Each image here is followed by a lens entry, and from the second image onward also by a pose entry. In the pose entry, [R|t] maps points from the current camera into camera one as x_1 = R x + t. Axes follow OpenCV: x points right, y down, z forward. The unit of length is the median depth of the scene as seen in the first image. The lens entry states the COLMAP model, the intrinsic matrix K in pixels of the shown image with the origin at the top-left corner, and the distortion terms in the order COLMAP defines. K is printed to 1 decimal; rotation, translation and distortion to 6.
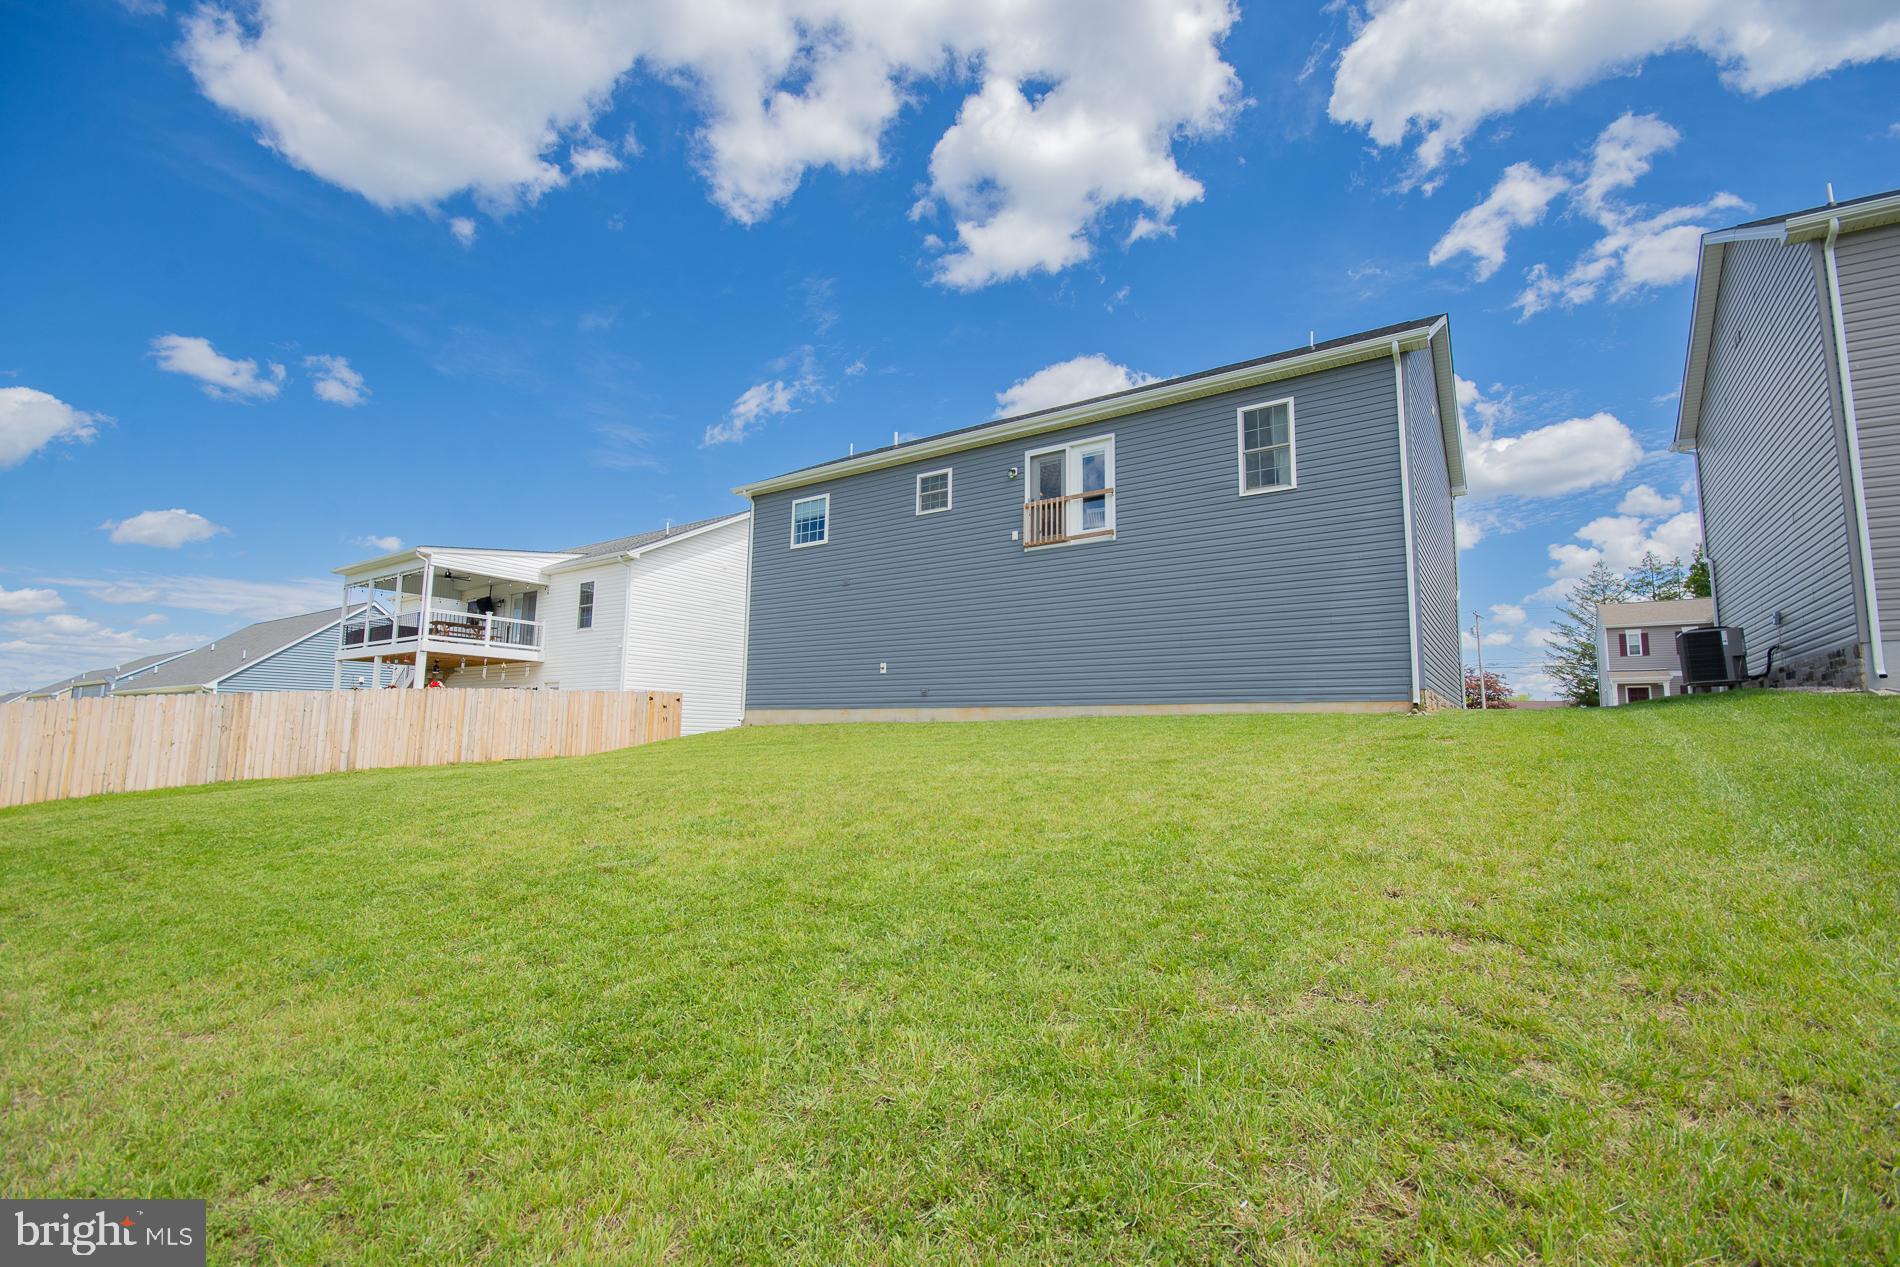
lens RADIAL K [[854.9, 0, 950.0], [0, 854.9, 633.5], [0, 0, 1]] dist [0.000878, 0.000128]
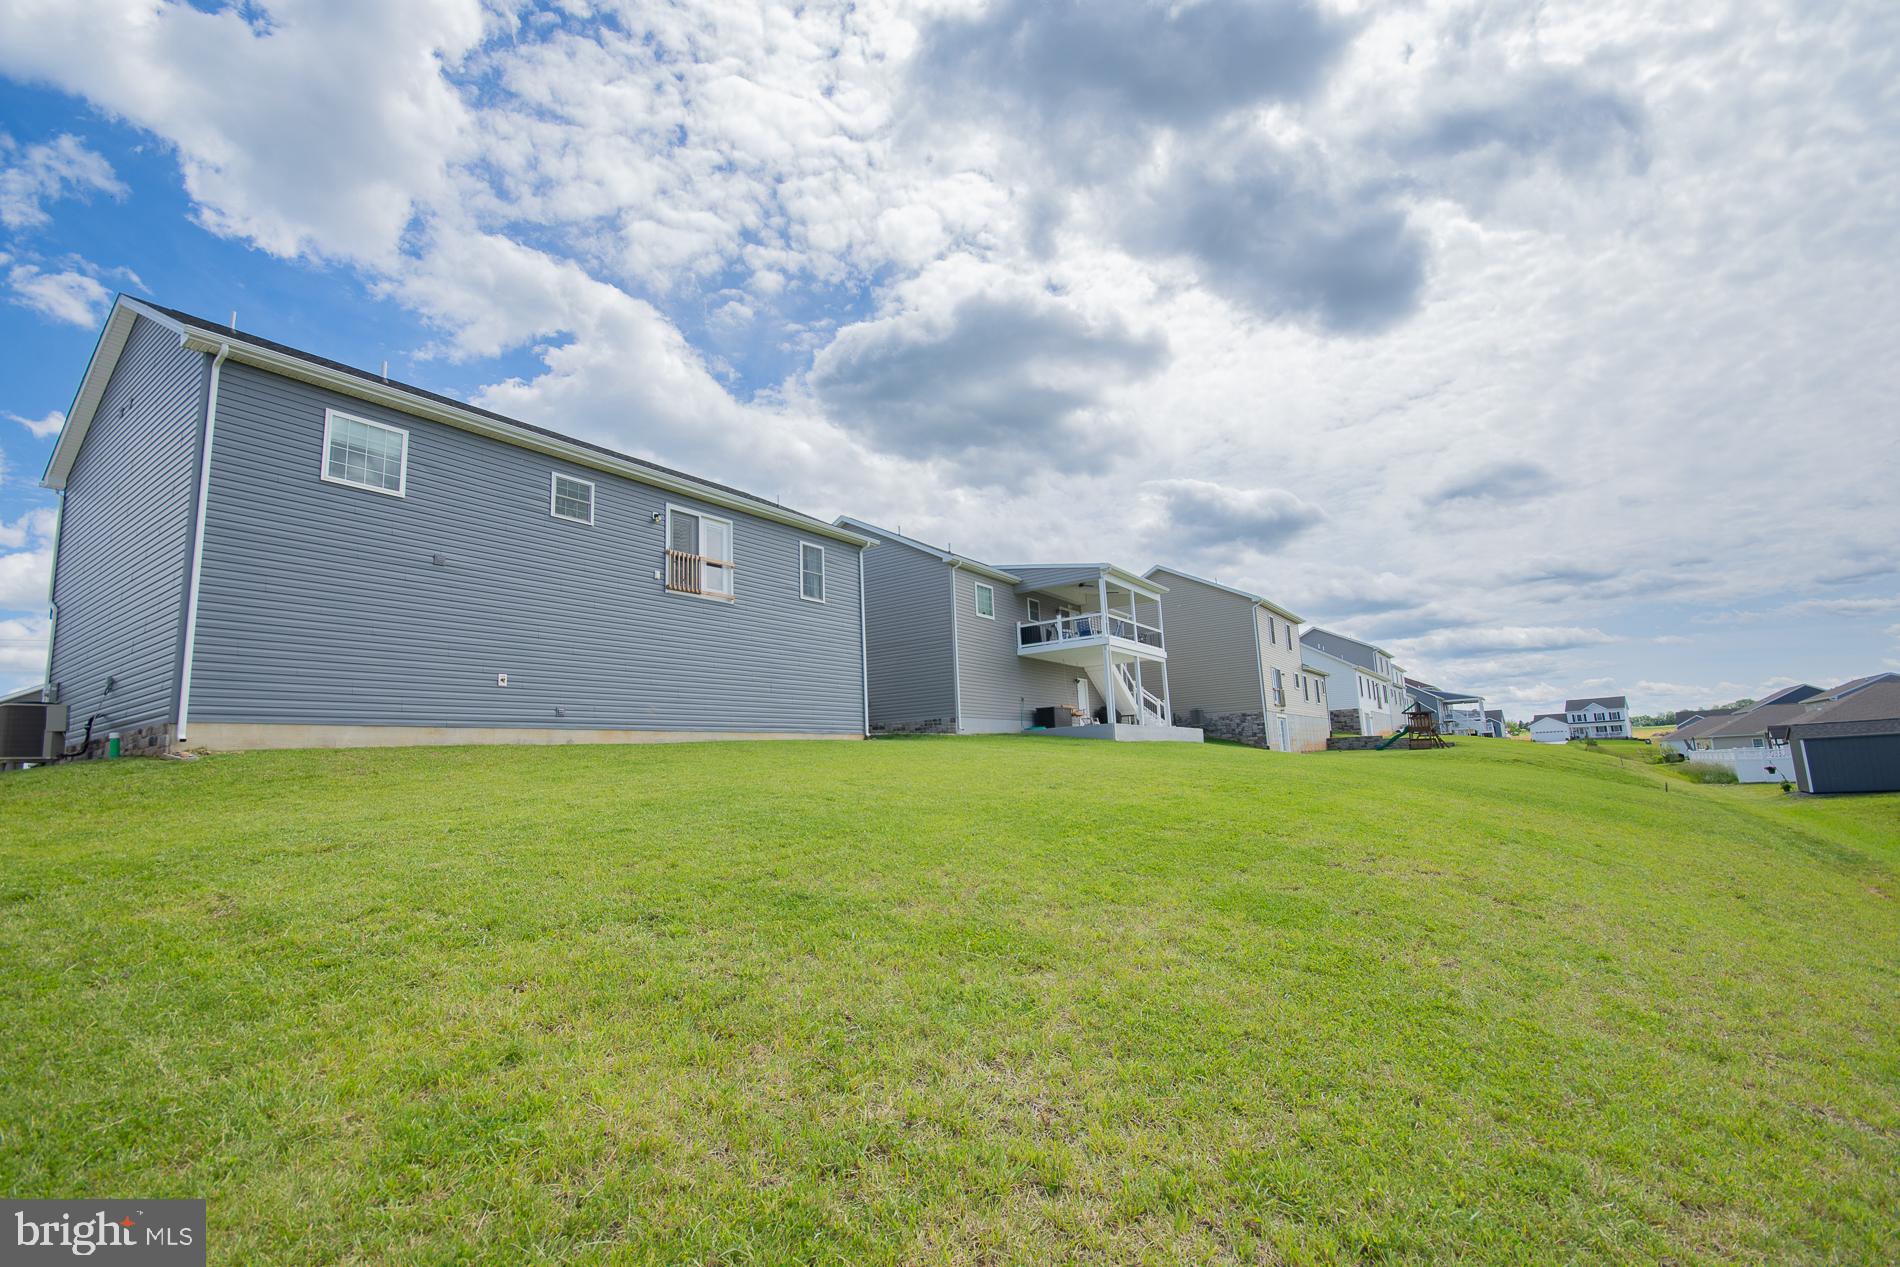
lens RADIAL K [[854.9, 0, 950.0], [0, 854.9, 633.5], [0, 0, 1]] dist [0.000878, 0.000128]
pose [[-0.005765, 0.156790, 0.987615, -0.889986], [-0.068192, 0.985271, -0.156816, 0.095013], [-0.997656, -0.068252, 0.005012, 0.550945]]
